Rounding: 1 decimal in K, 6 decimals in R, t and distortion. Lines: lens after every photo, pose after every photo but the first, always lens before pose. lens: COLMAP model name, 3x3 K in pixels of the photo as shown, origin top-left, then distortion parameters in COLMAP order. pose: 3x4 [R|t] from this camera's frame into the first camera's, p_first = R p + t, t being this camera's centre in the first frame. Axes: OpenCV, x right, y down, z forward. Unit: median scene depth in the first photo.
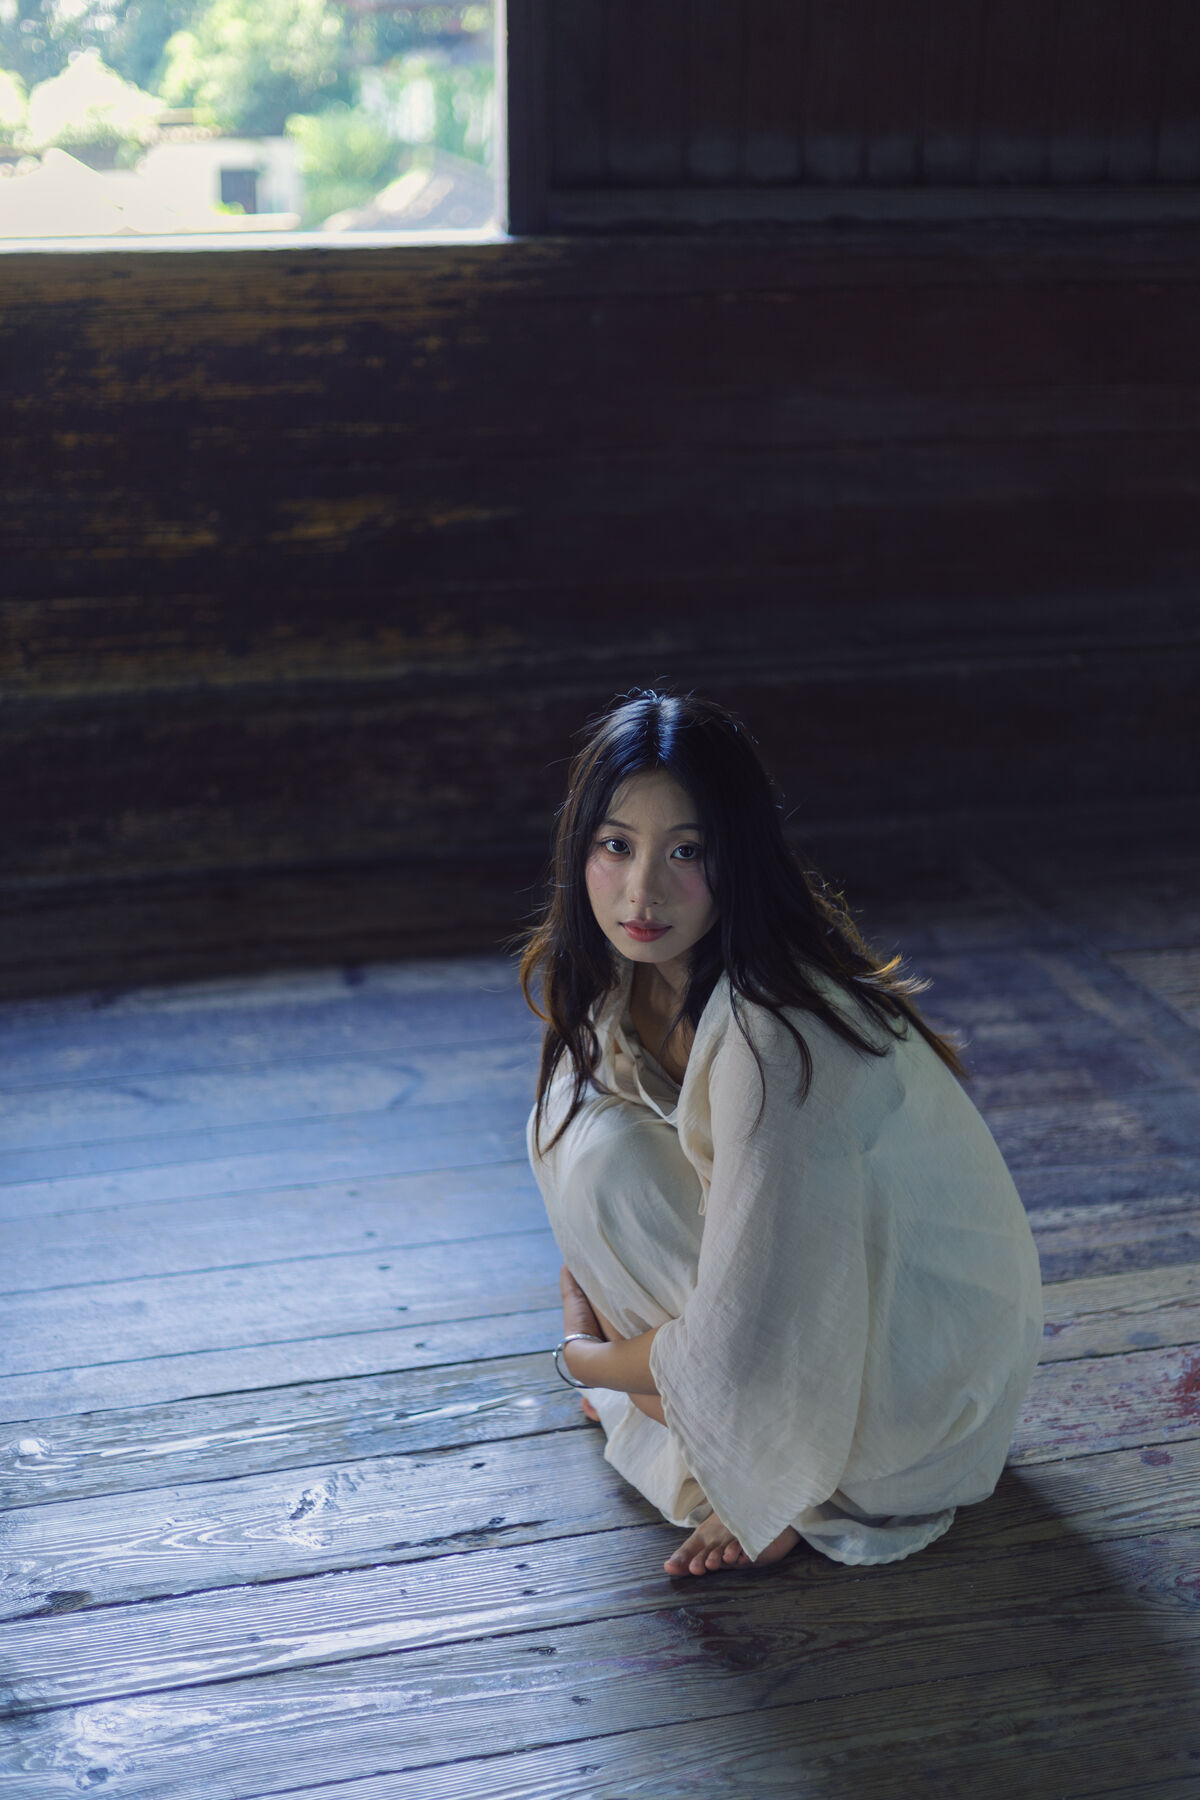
lens RADIAL K [[2641.5, 0, 594.4], [0, 2641.5, 899.9], [0, 0, 1]] dist [0.005696, 0.000000]
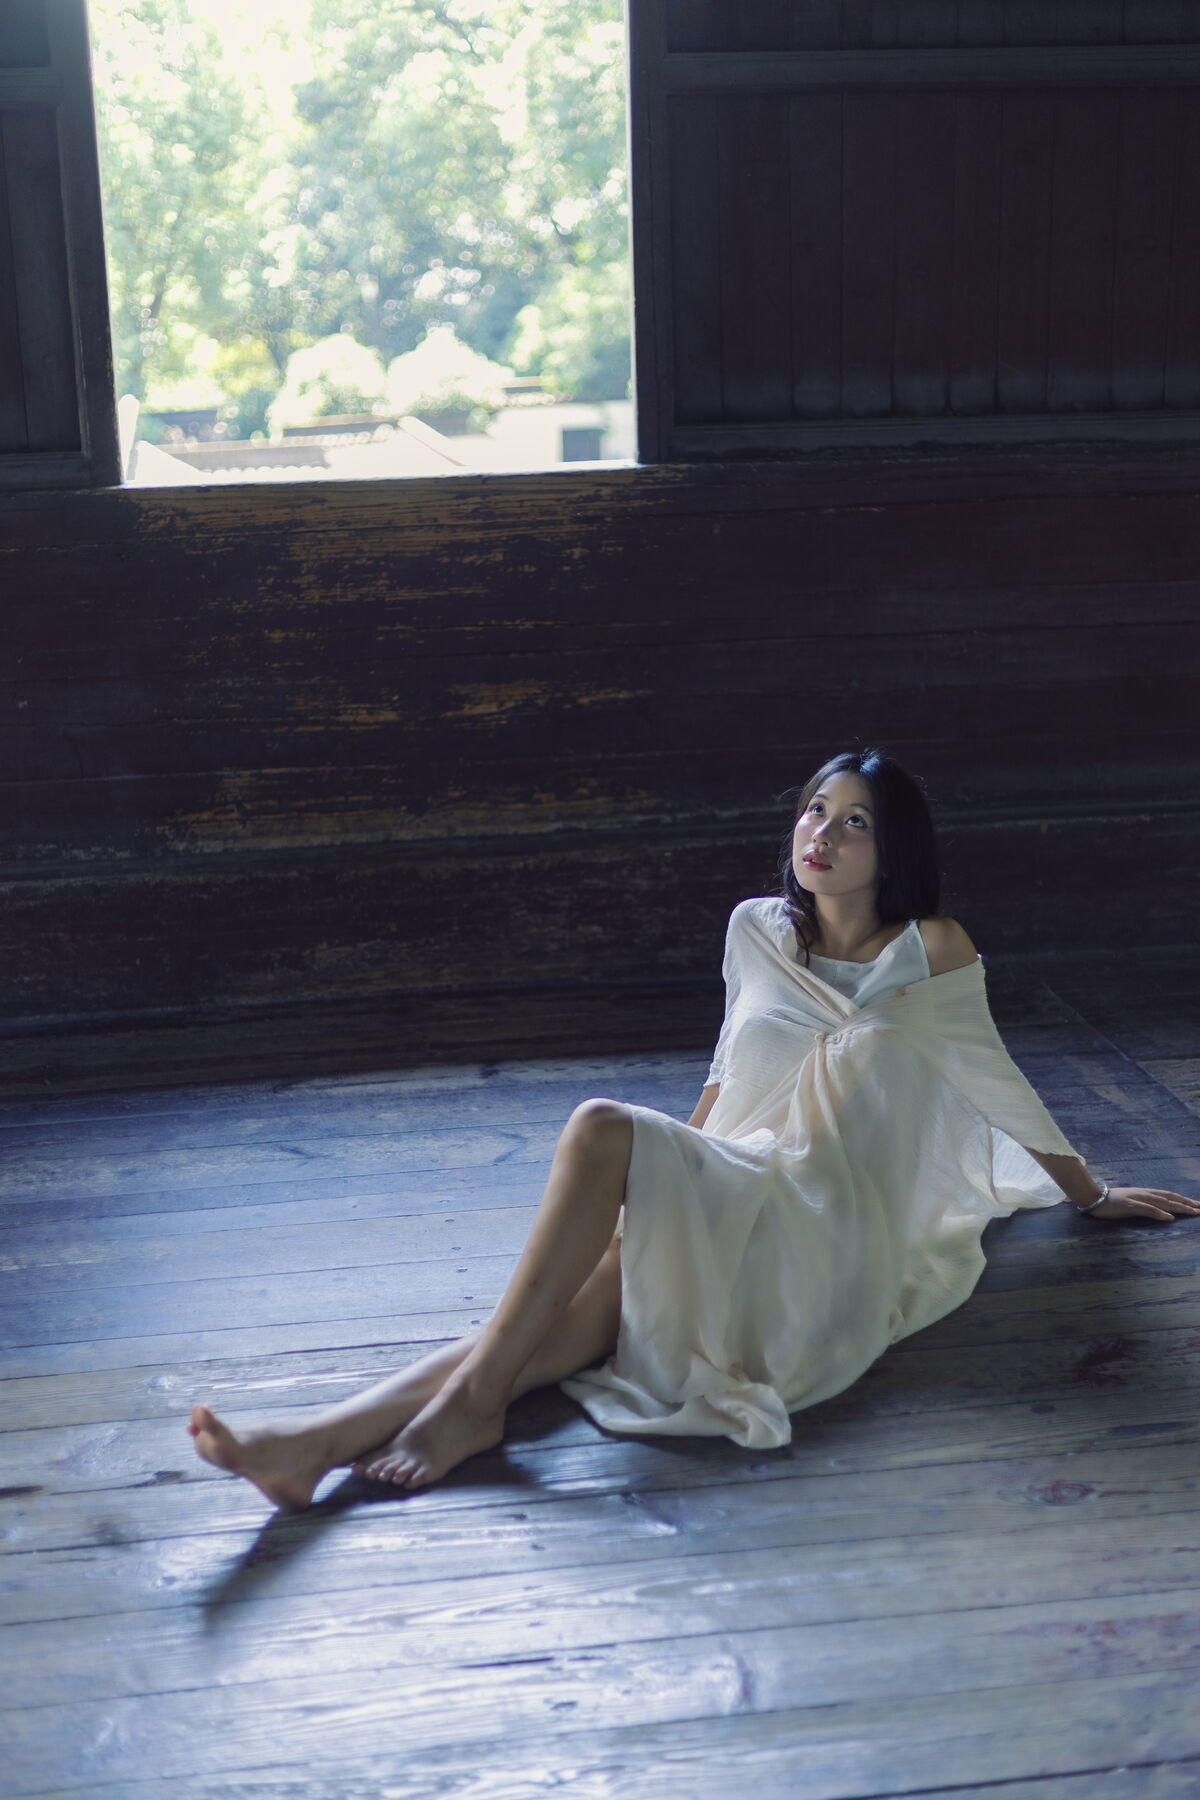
lens RADIAL K [[2641.5, 0, 600.8], [0, 2641.5, 909.2], [0, 0, 1]] dist [0.005696, 0.000000]
pose [[0.991250, -0.001715, -0.131985, 0.109734], [-0.010107, 0.995994, -0.088846, 0.058121], [0.131609, 0.089403, 0.987262, -0.171597]]
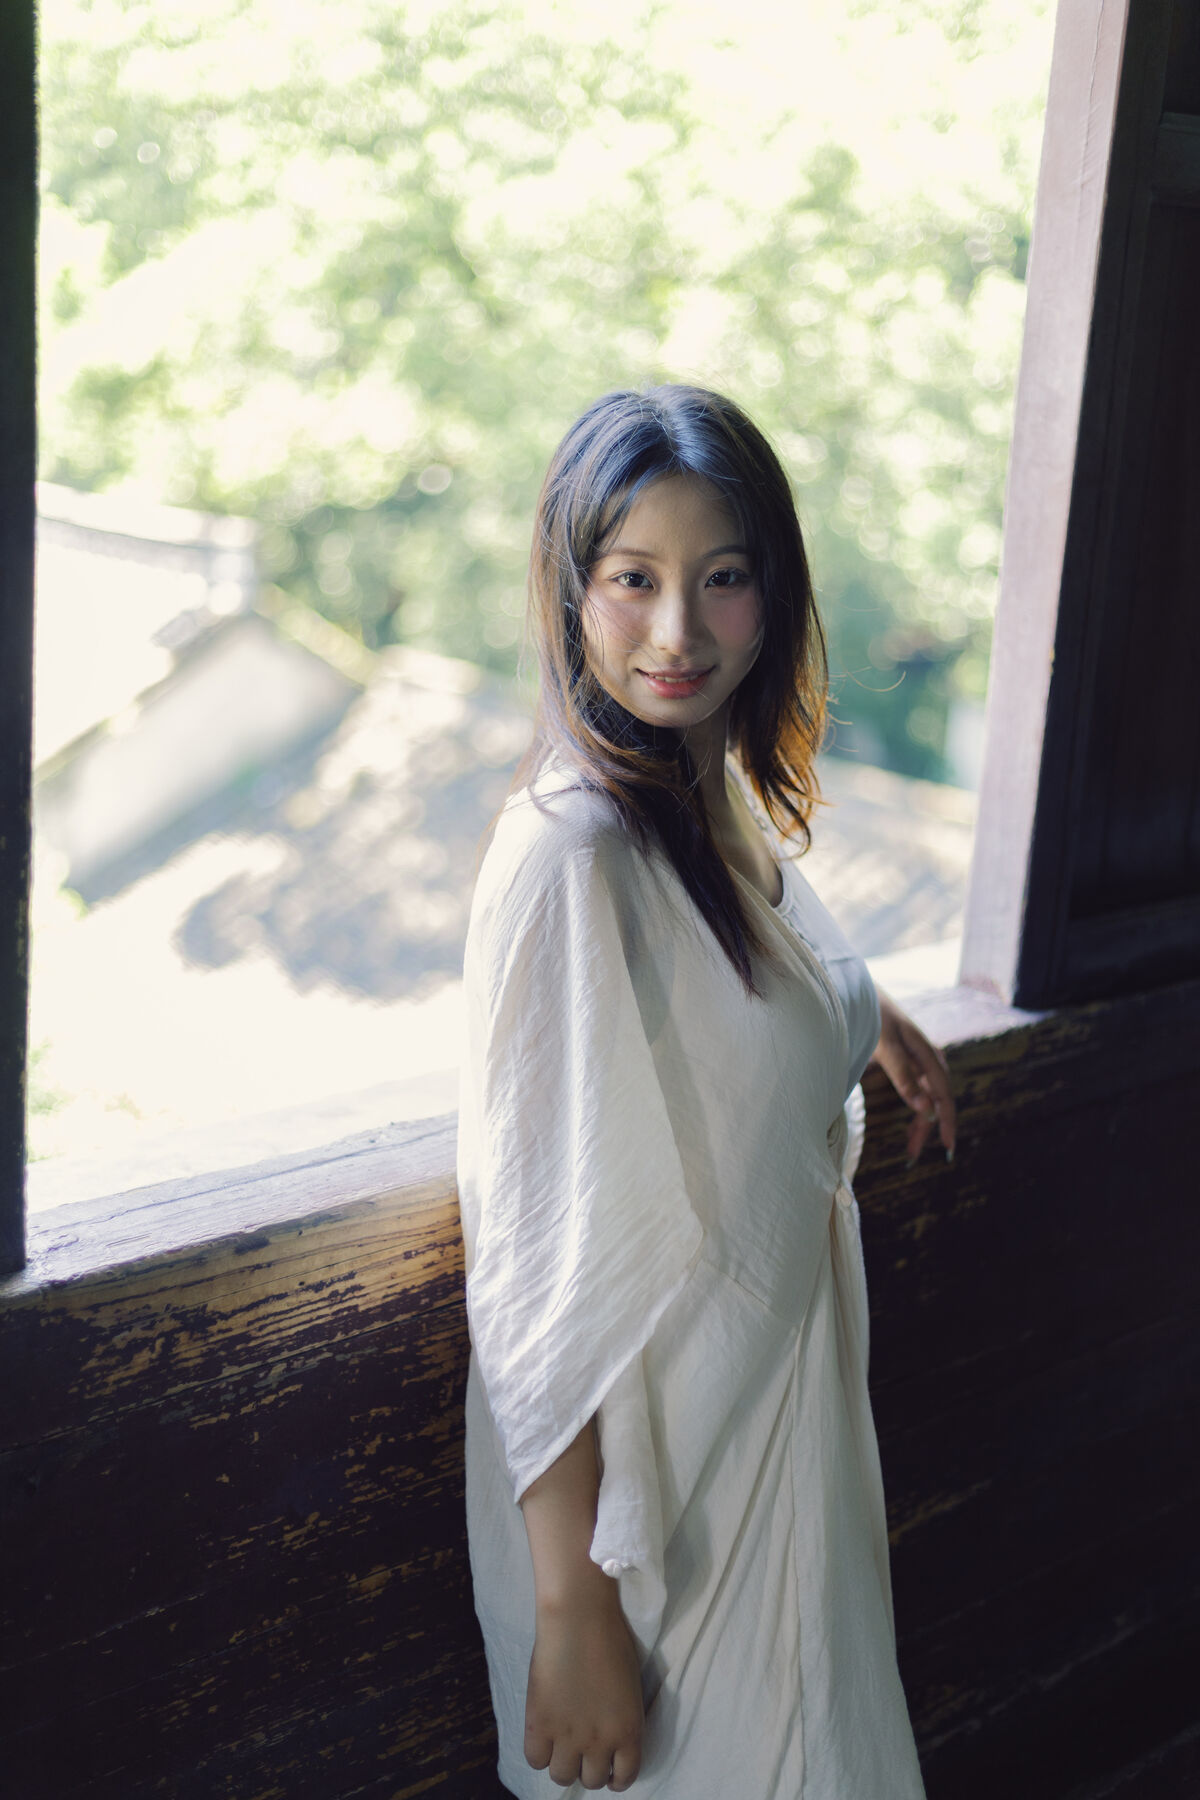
lens RADIAL K [[2641.5, 0, 597.9], [0, 2641.5, 887.1], [0, 0, 1]] dist [0.005696, 0.000000]
pose [[0.872999, -0.075644, 0.481821, -0.371486], [0.118749, 0.991137, -0.059555, -0.259132], [-0.473045, 0.109207, 0.874244, 0.579226]]
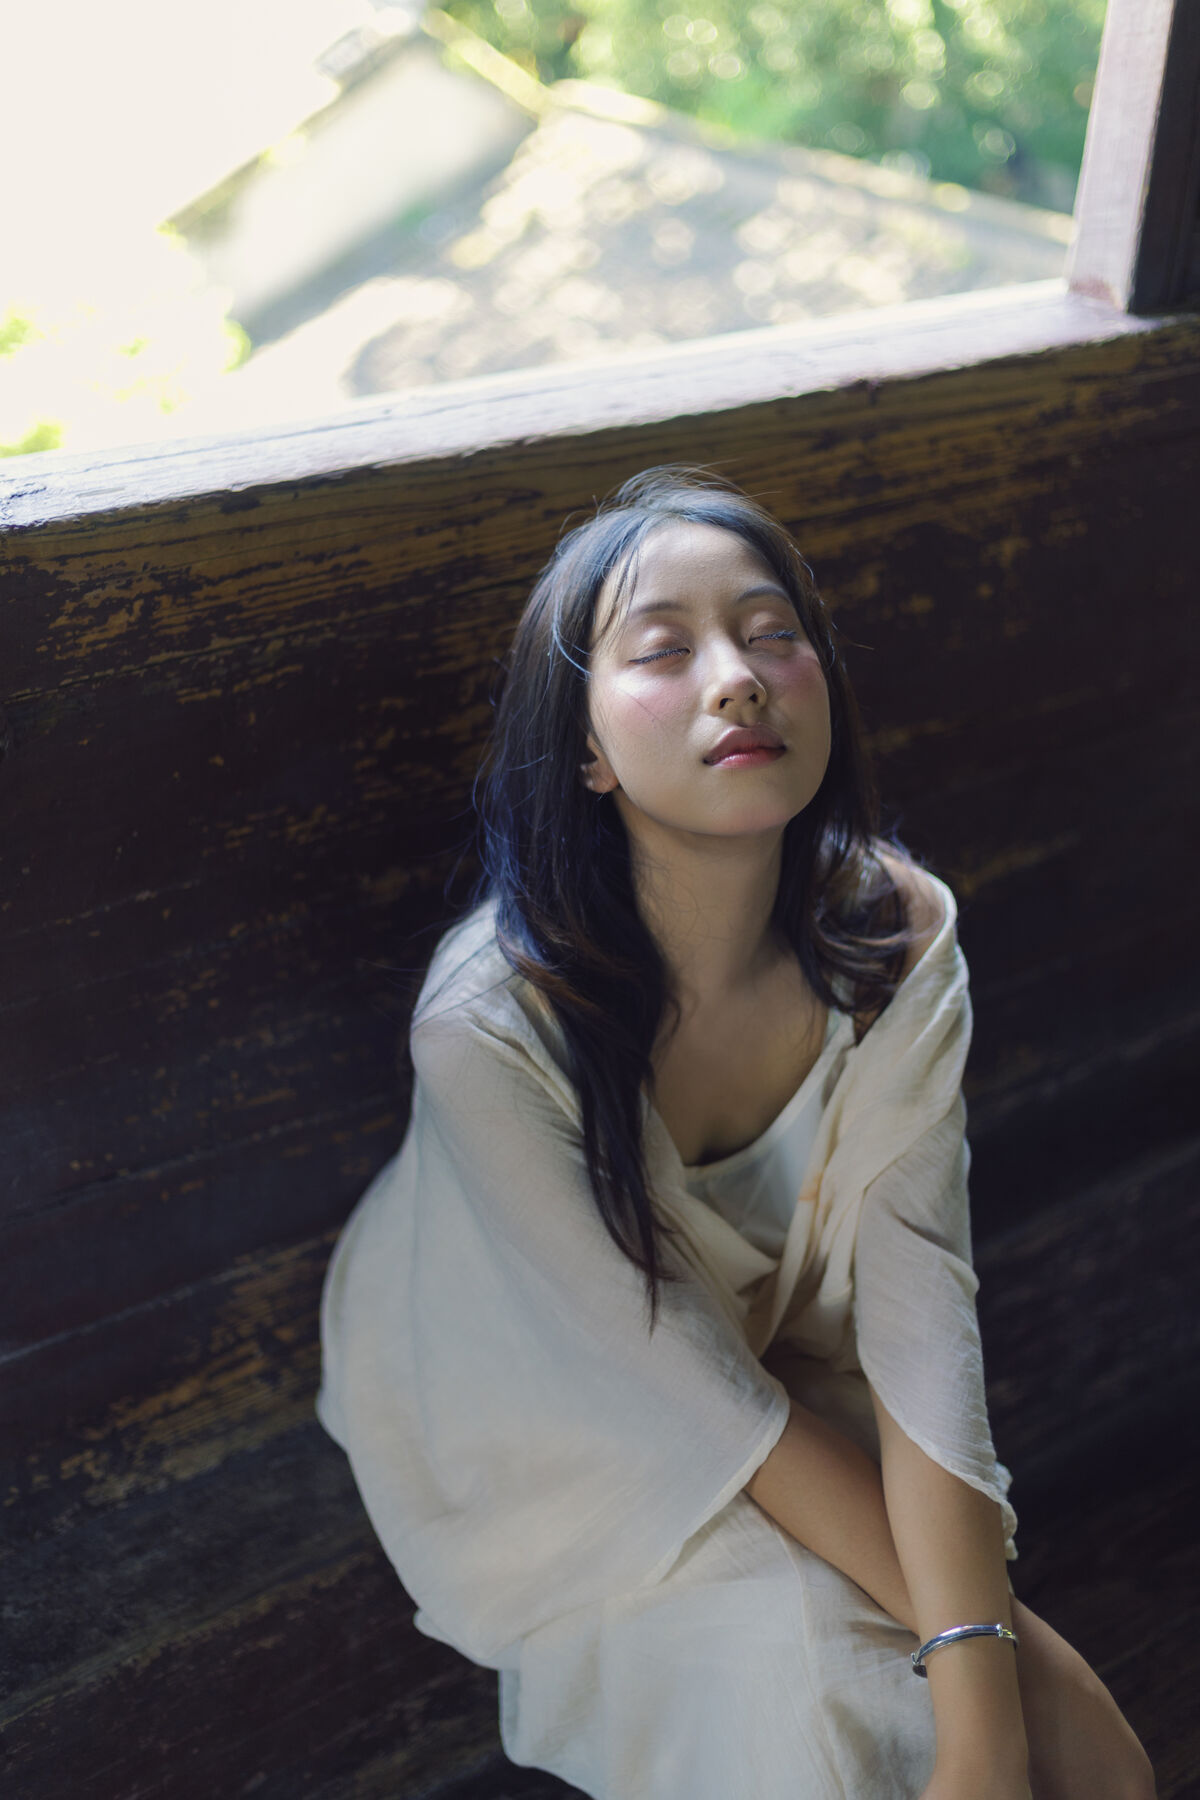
lens RADIAL K [[2641.5, 0, 589.2], [0, 2641.5, 890.0], [0, 0, 1]] dist [0.005696, 0.000000]
pose [[0.906494, -0.144190, 0.396836, -0.336863], [0.099043, 0.986274, 0.132117, -0.225703], [-0.410439, -0.080459, 0.908332, 0.604033]]
